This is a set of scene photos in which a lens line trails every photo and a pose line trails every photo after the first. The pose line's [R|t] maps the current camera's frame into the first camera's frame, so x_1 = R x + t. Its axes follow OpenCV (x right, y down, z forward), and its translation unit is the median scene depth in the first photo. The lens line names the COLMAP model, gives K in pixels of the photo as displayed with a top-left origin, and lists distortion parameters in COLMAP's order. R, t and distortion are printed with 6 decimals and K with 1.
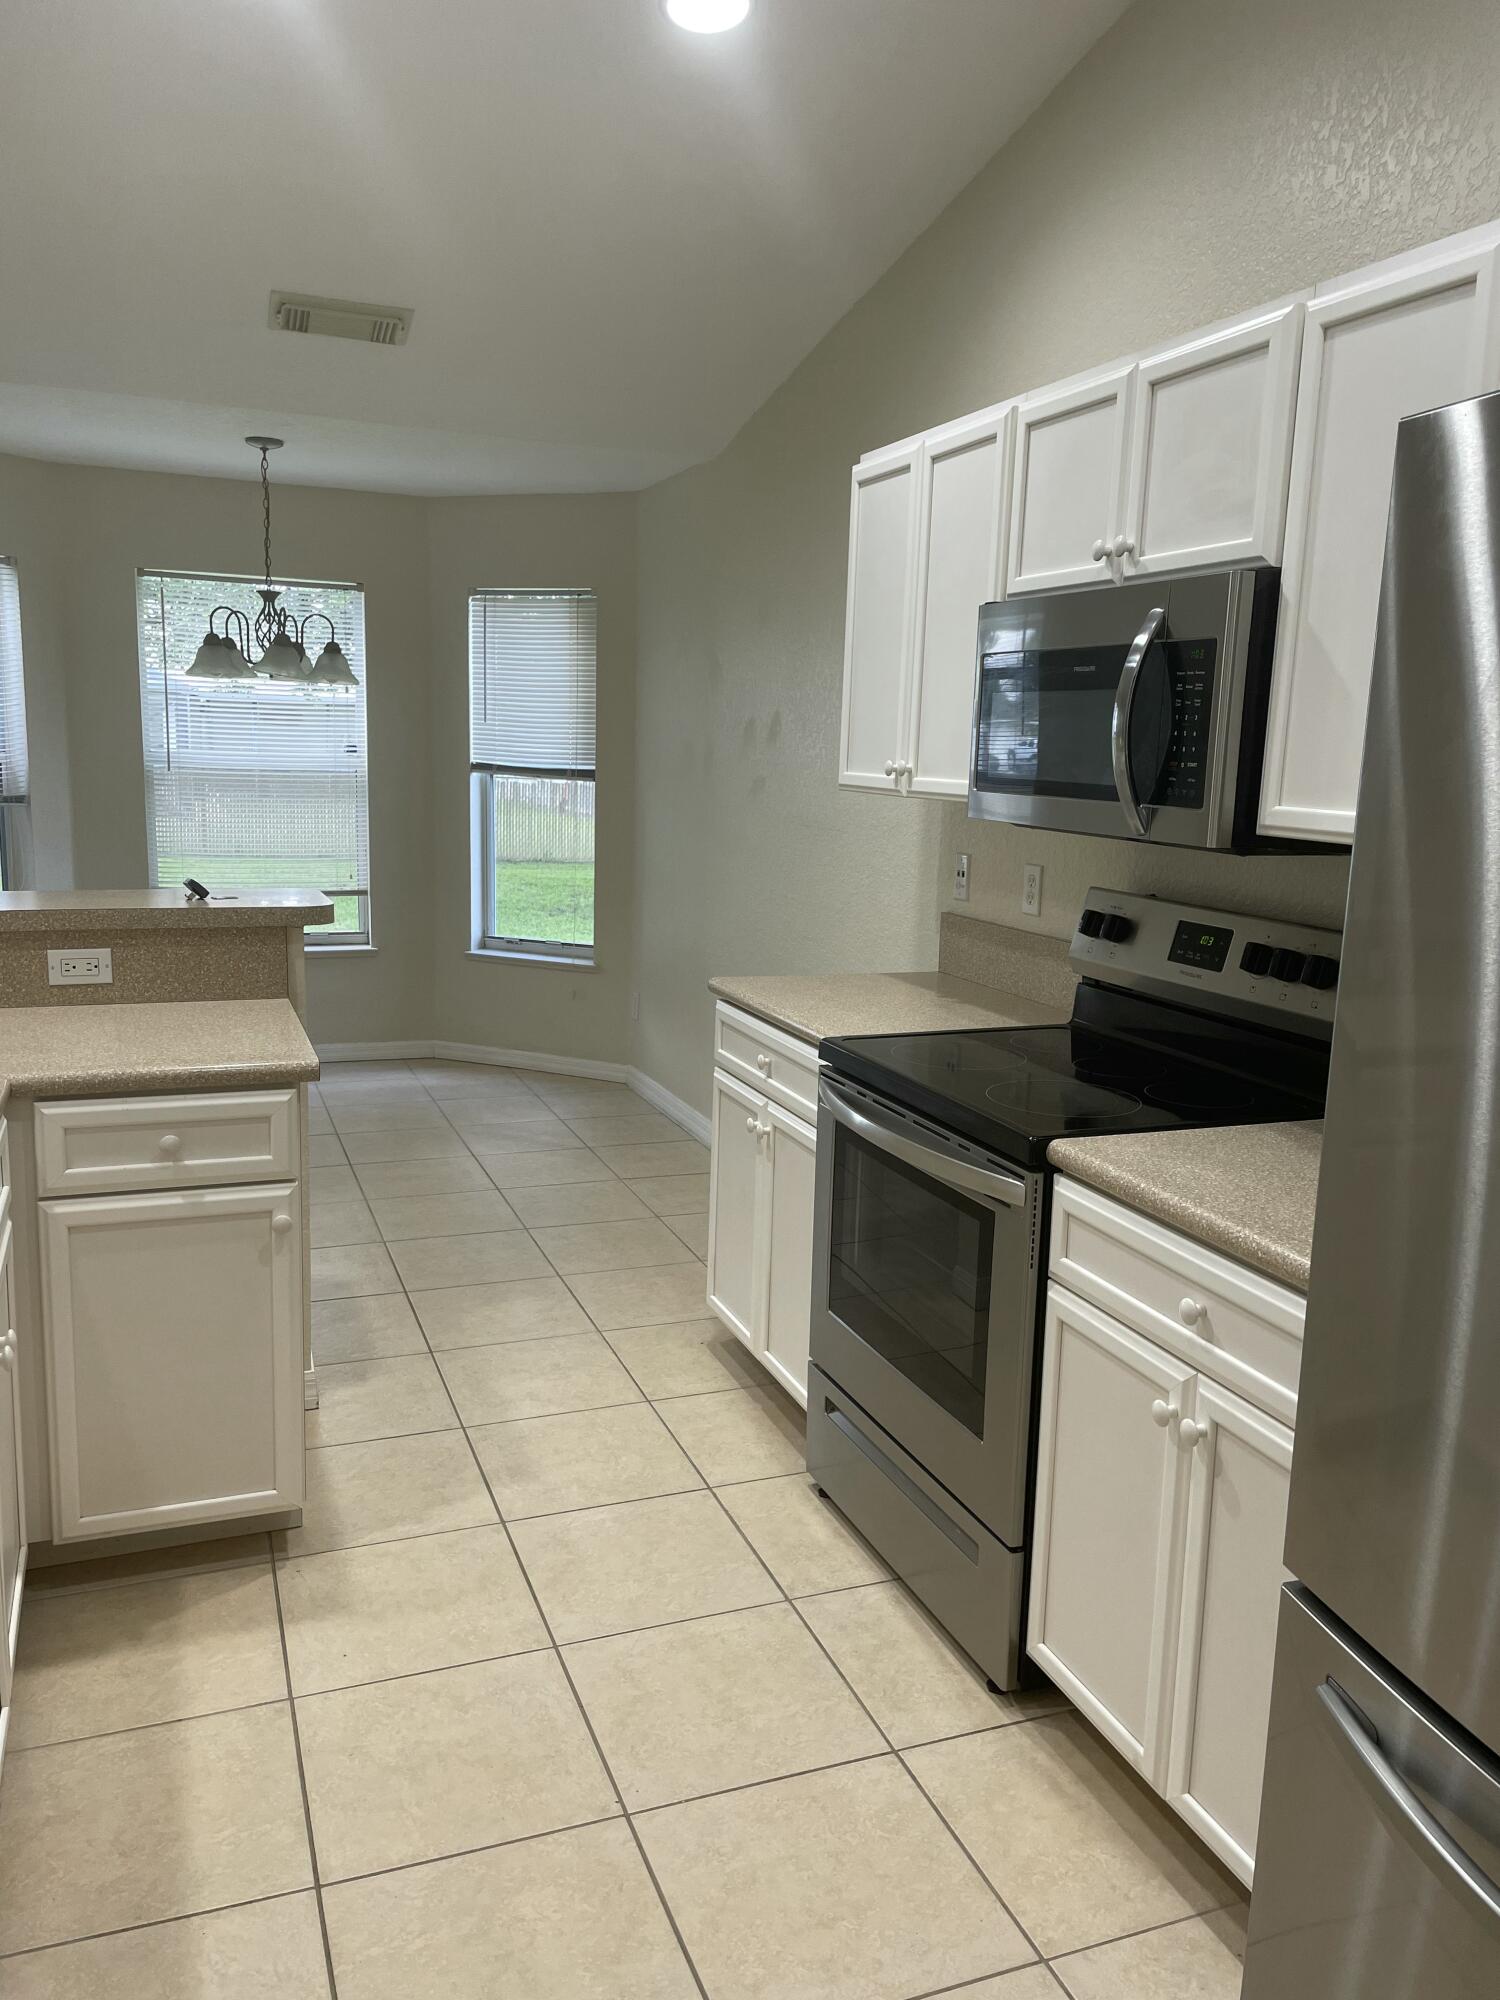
lens RADIAL K [[1490.3, 0, 750.0], [0, 1490.3, 1000.0], [0, 0, 1]] dist [0.010073, 0.001998]
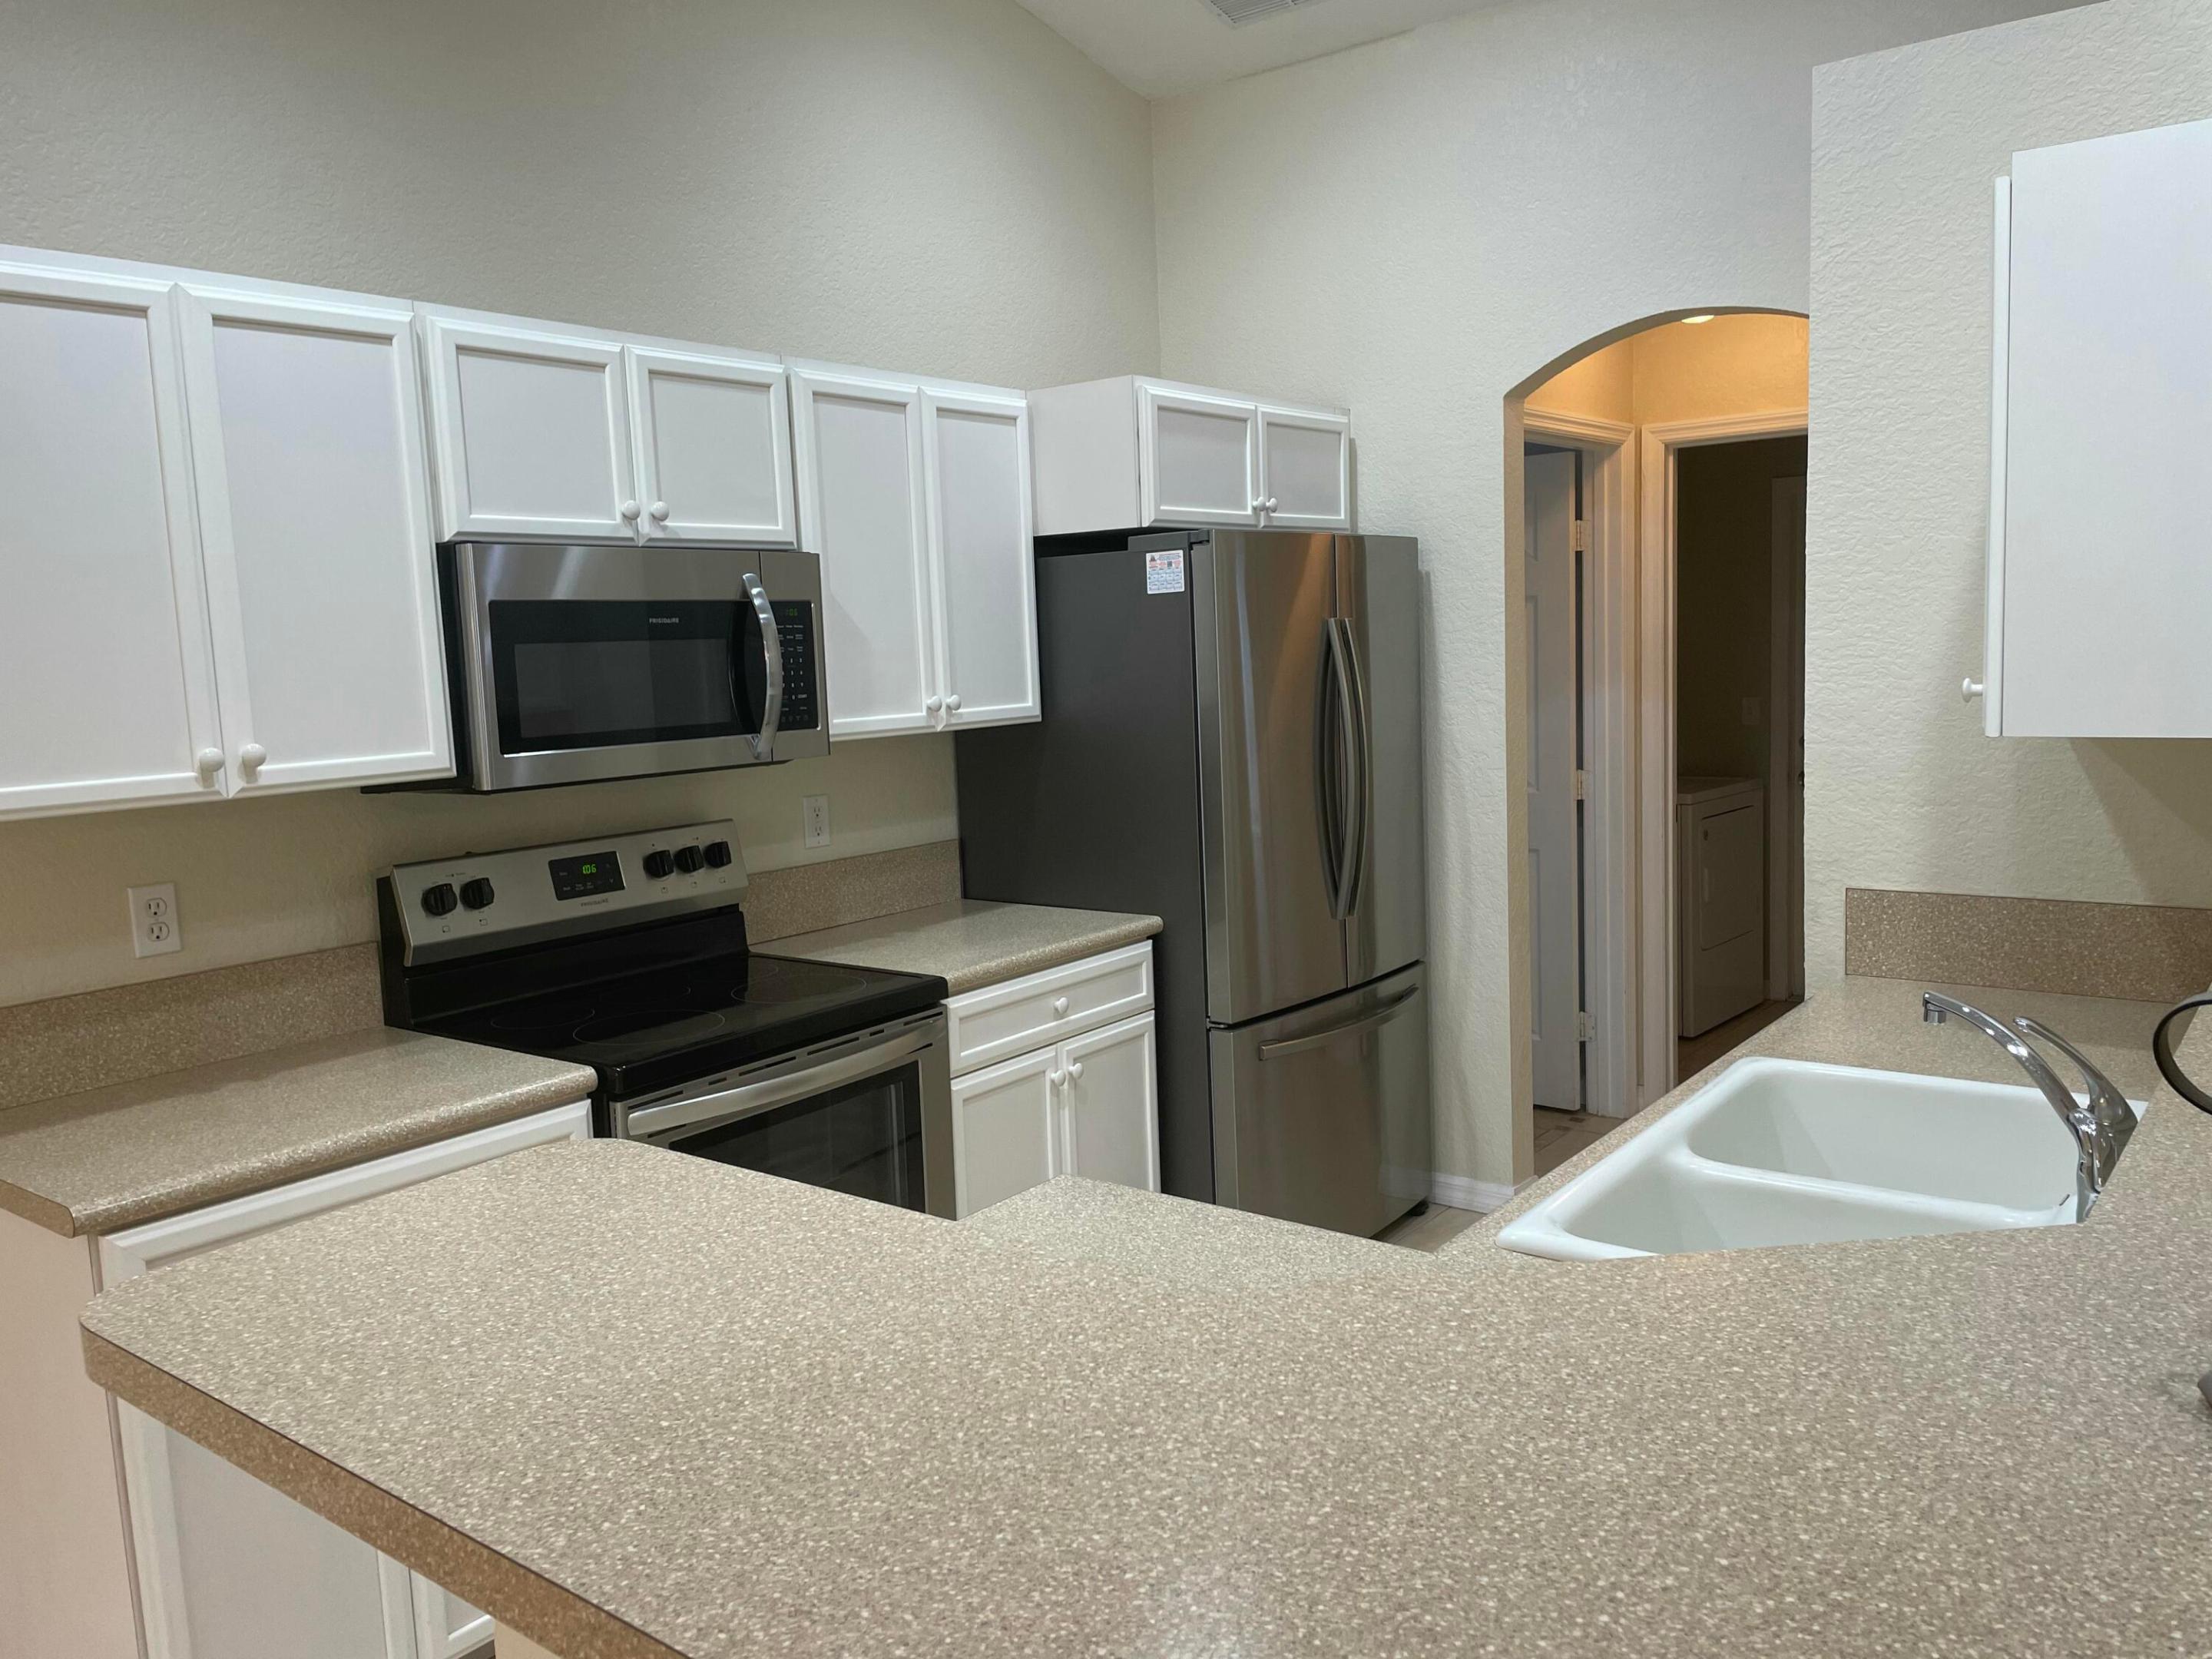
lens RADIAL K [[1648.2, 0, 1106.0], [0, 1648.2, 829.5], [0, 0, 1]] dist [0.010073, 0.001998]
pose [[-0.516033, -0.107918, 0.849743, -0.910625], [0.172436, 0.958634, 0.226465, -0.278024], [-0.839033, 0.263390, -0.476078, 1.274117]]
